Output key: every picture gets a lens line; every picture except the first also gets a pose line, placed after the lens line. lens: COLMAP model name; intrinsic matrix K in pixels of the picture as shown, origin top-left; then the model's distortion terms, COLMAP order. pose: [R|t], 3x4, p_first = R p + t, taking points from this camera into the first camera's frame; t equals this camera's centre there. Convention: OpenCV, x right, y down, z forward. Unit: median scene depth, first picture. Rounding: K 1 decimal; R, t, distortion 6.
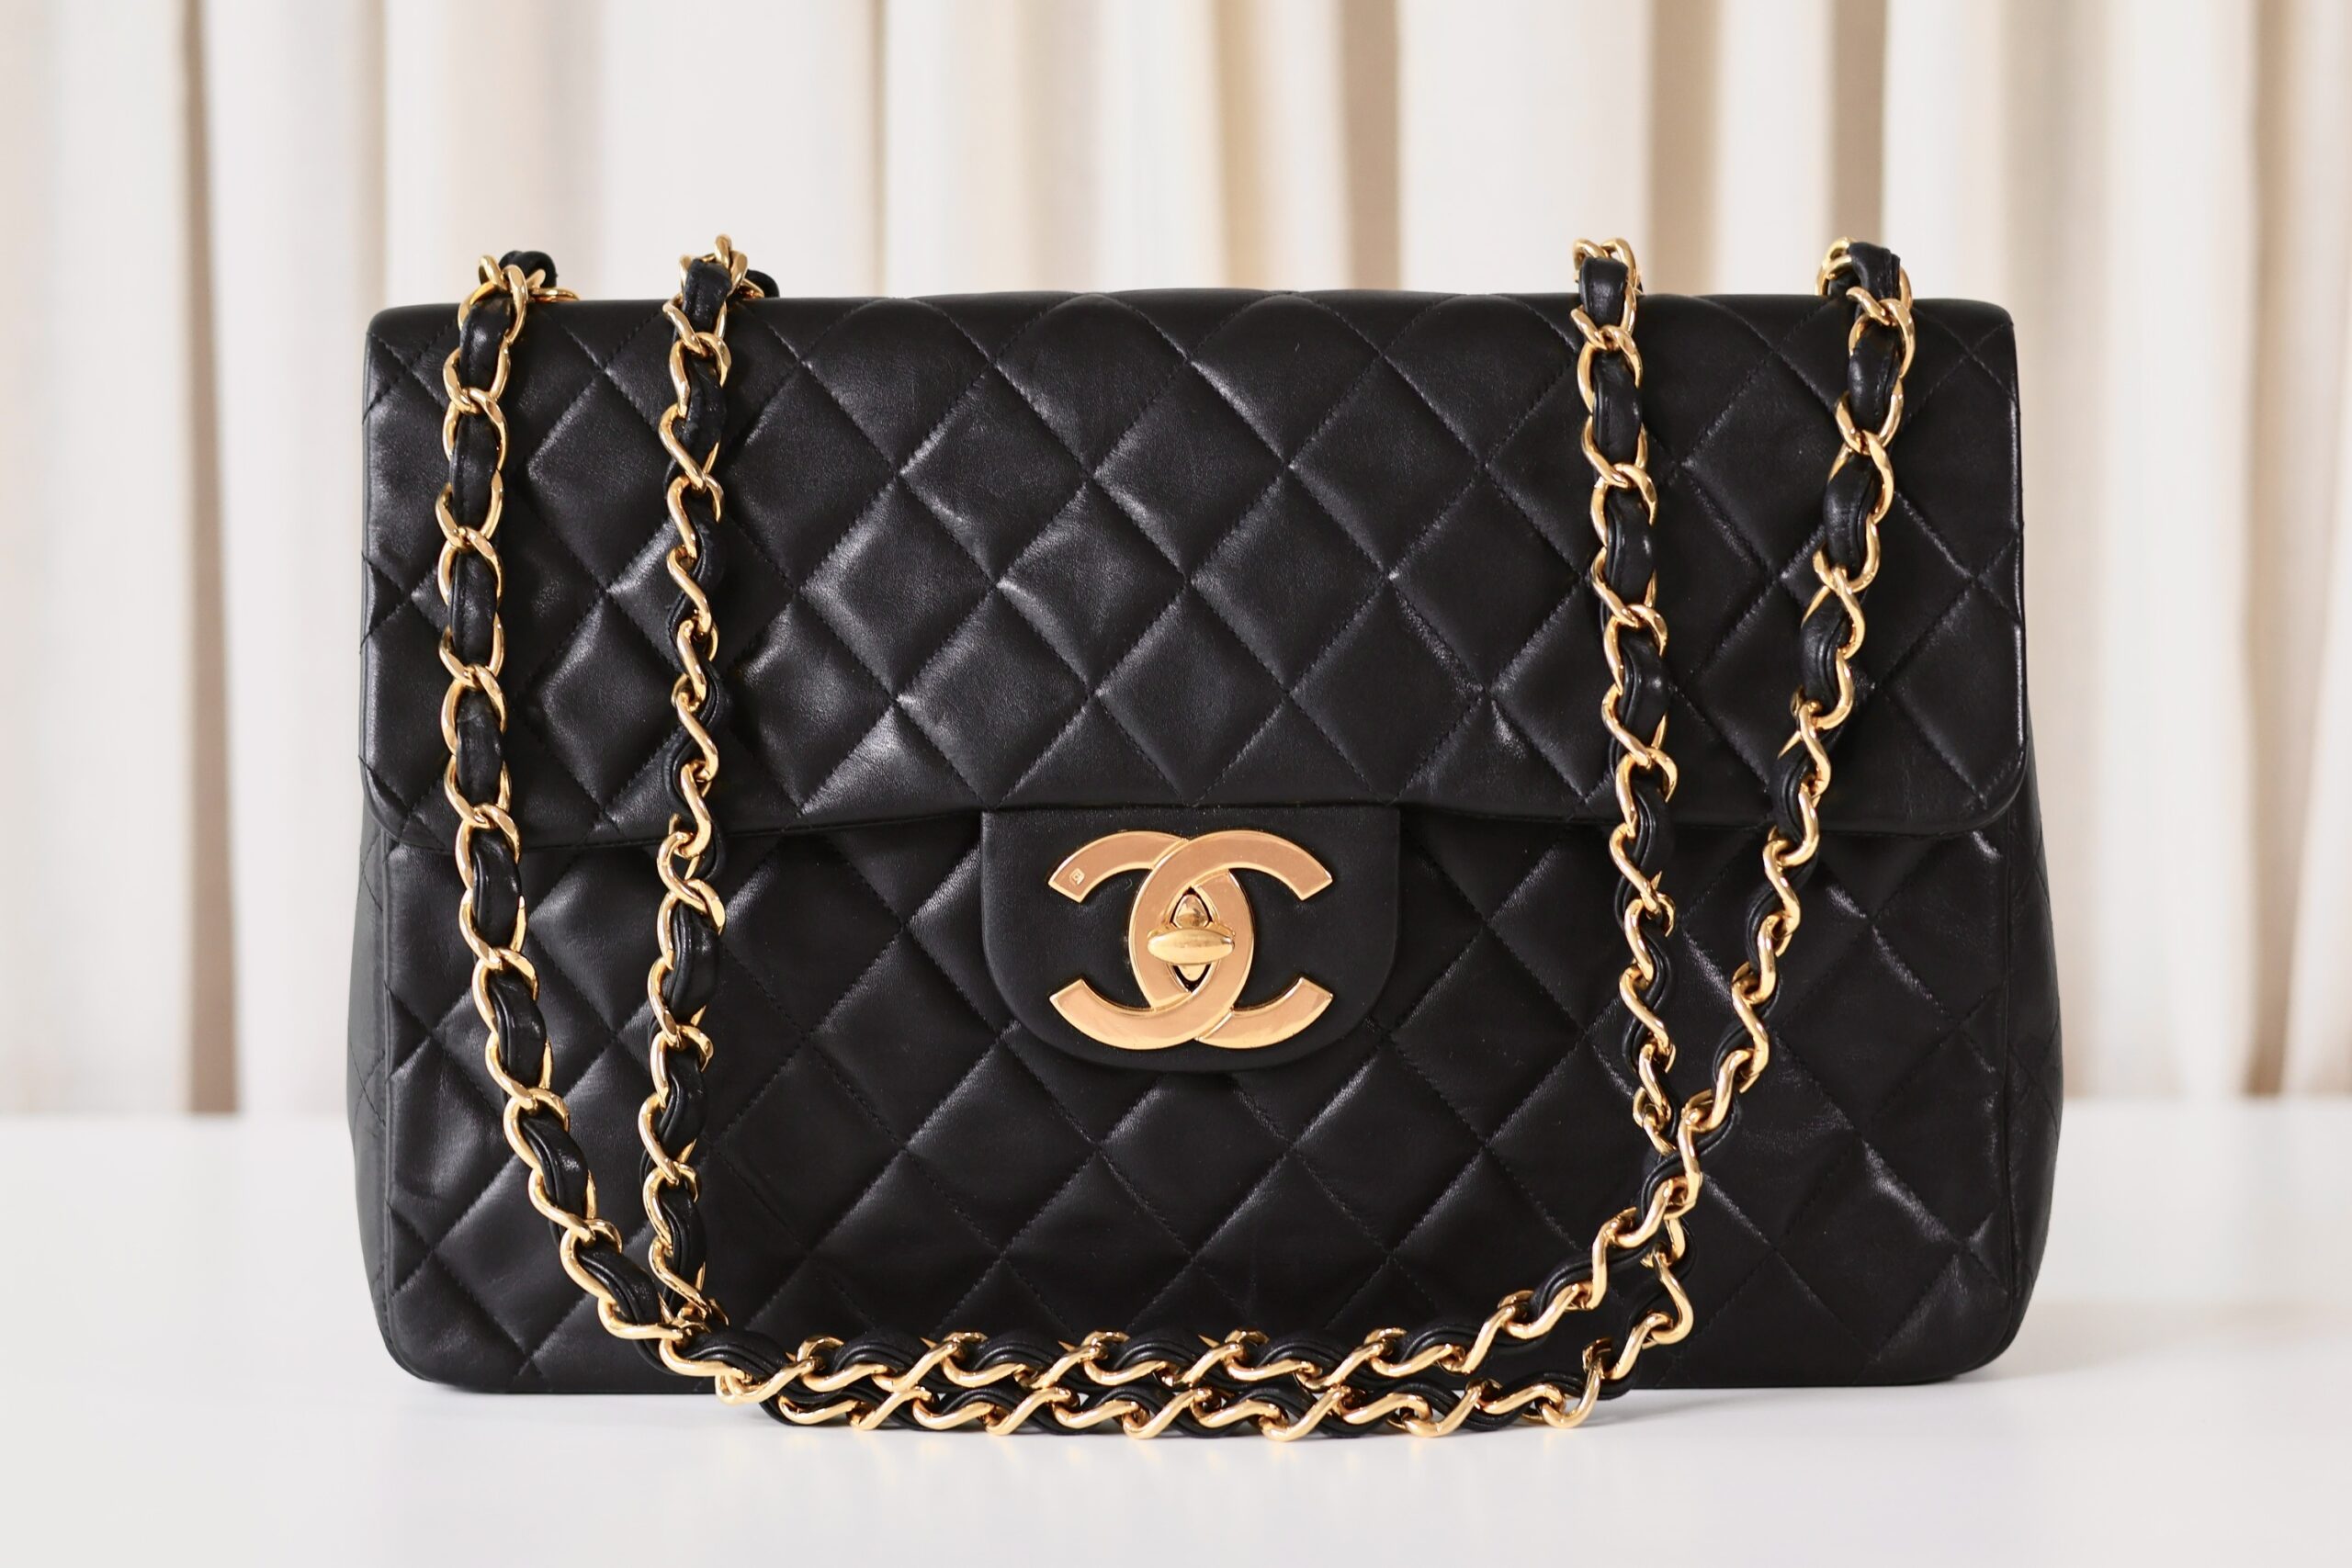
lens RADIAL K [[5401.6, 0, 1179.3], [0, 5401.6, 777.8], [0, 0, 1]] dist [0.062486, 0.000000]
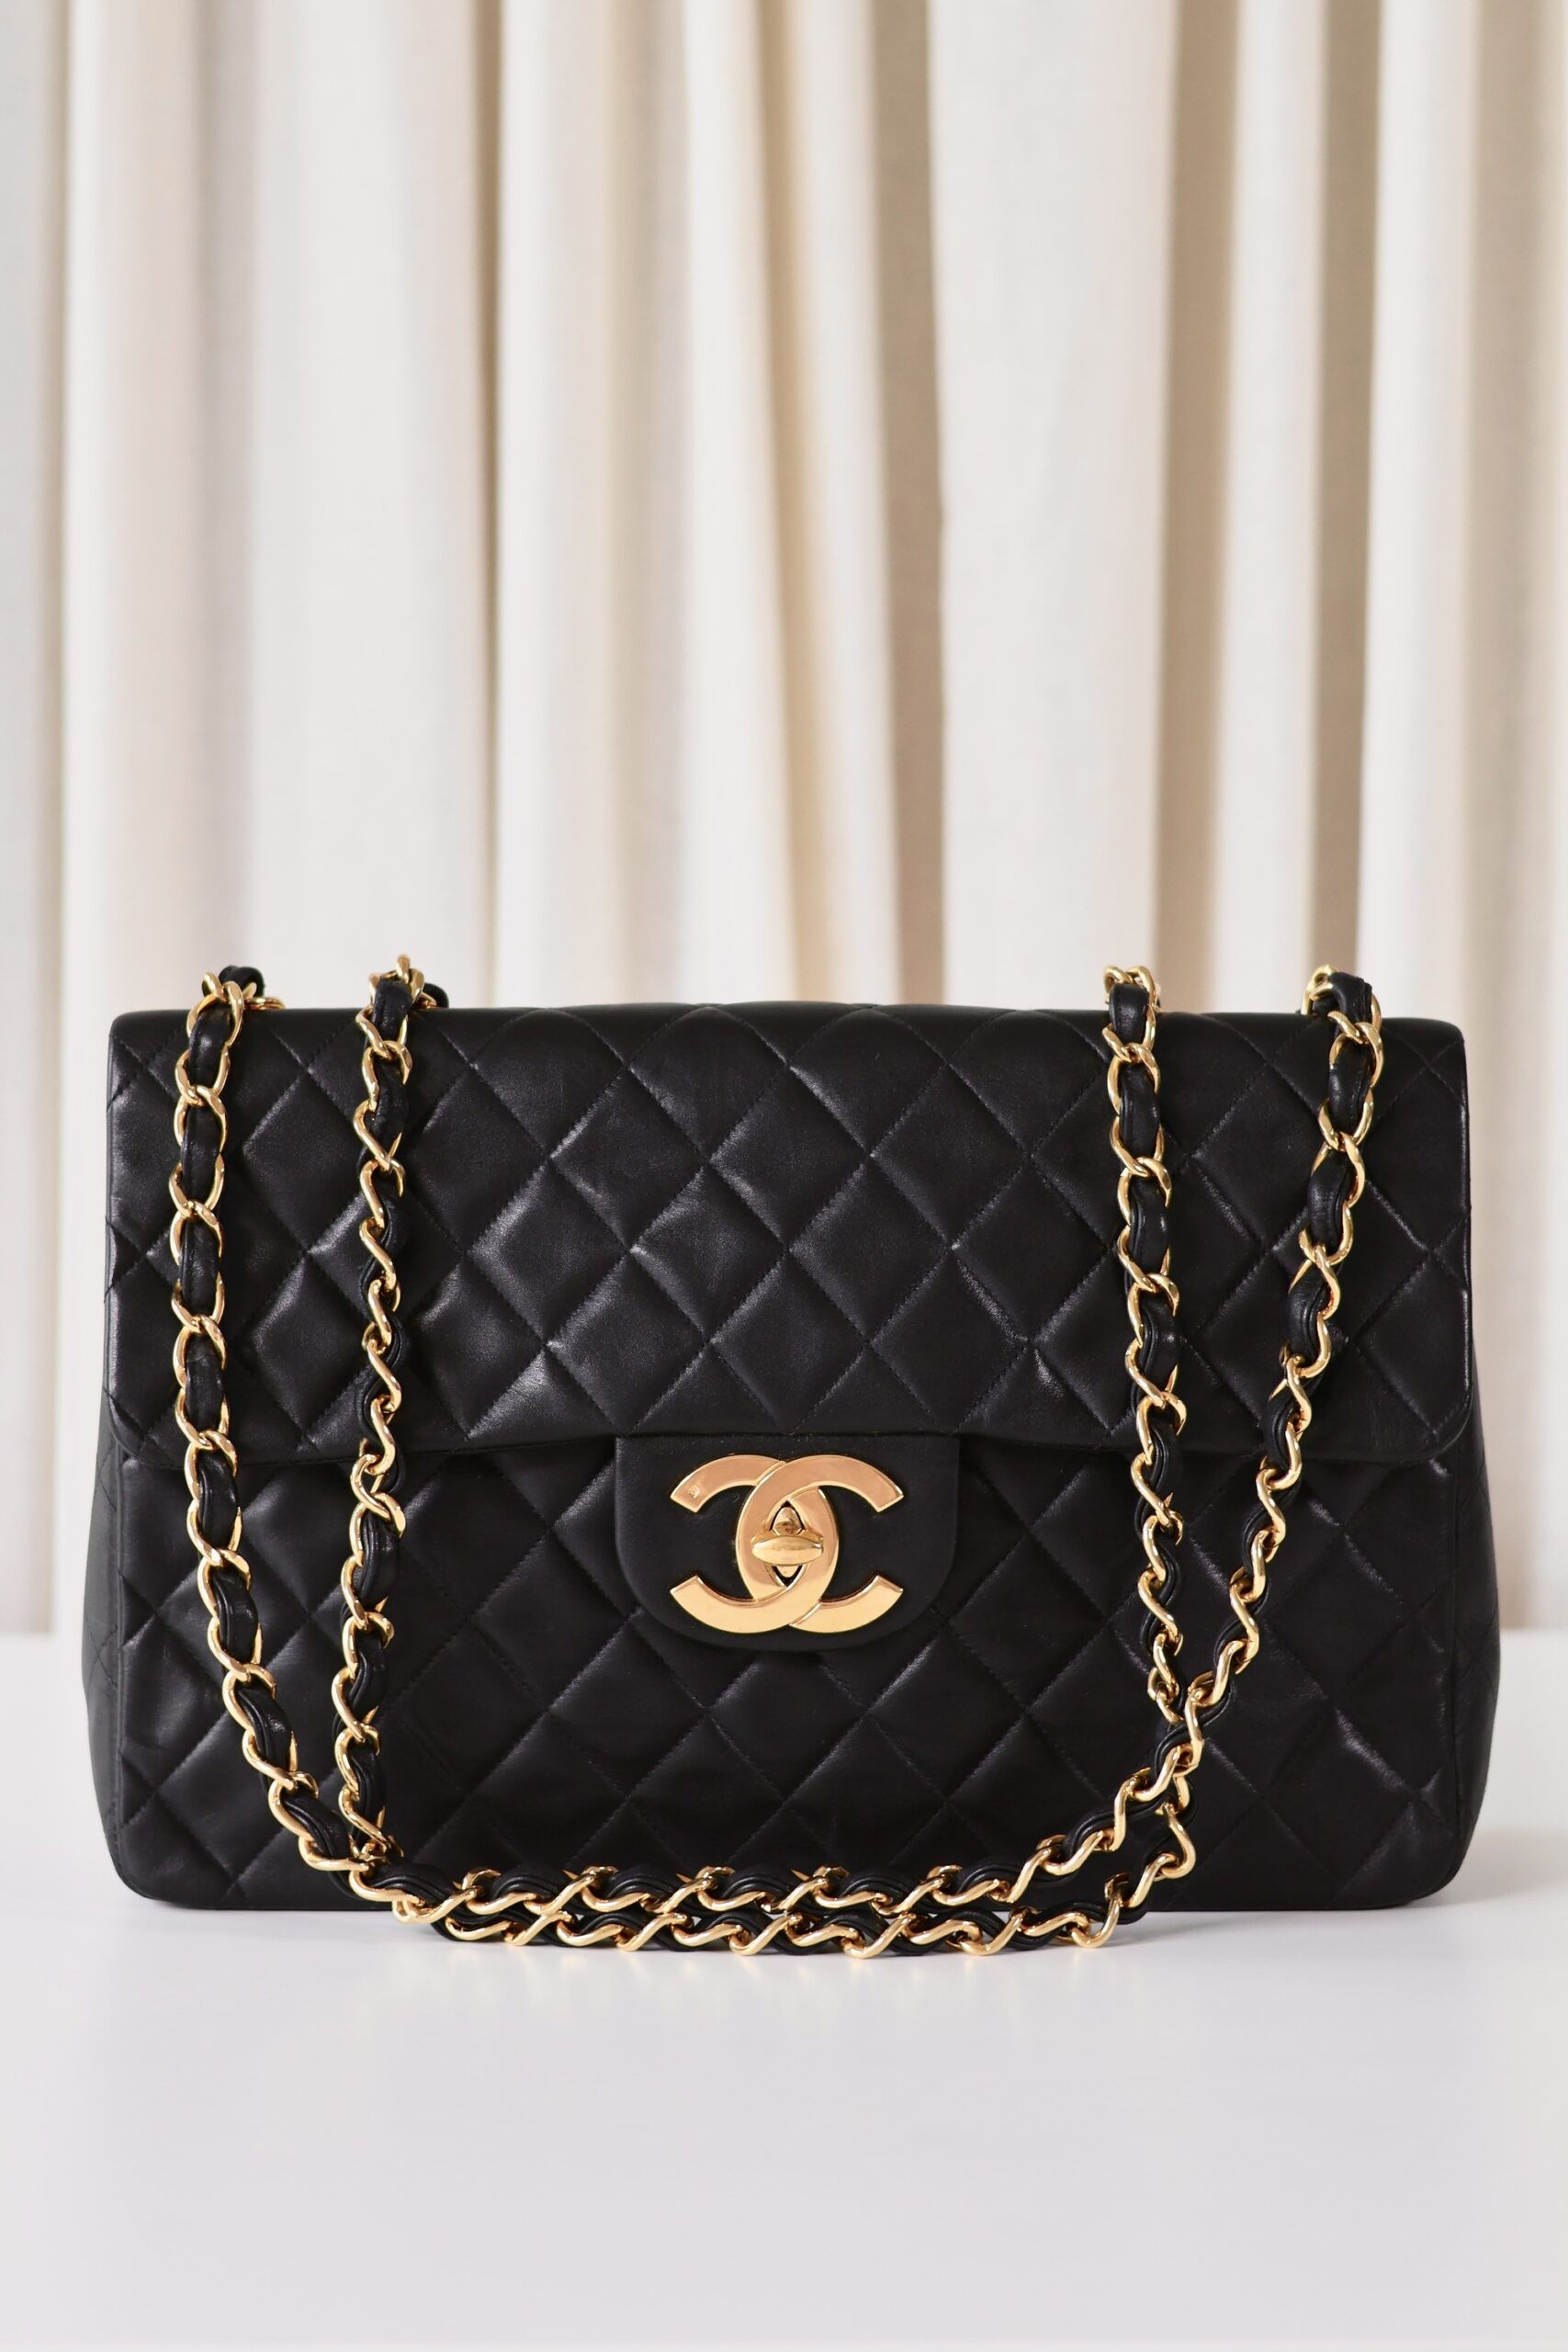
lens RADIAL K [[5401.6, 0, 766.3], [0, 5401.6, 1179.0], [0, 0, 1]] dist [0.062486, 0.000000]
pose [[0.999748, 0.008258, 0.020874, -0.028543], [-0.008397, 0.999943, 0.006574, -0.060182], [-0.020819, -0.006748, 0.999760, -0.217172]]
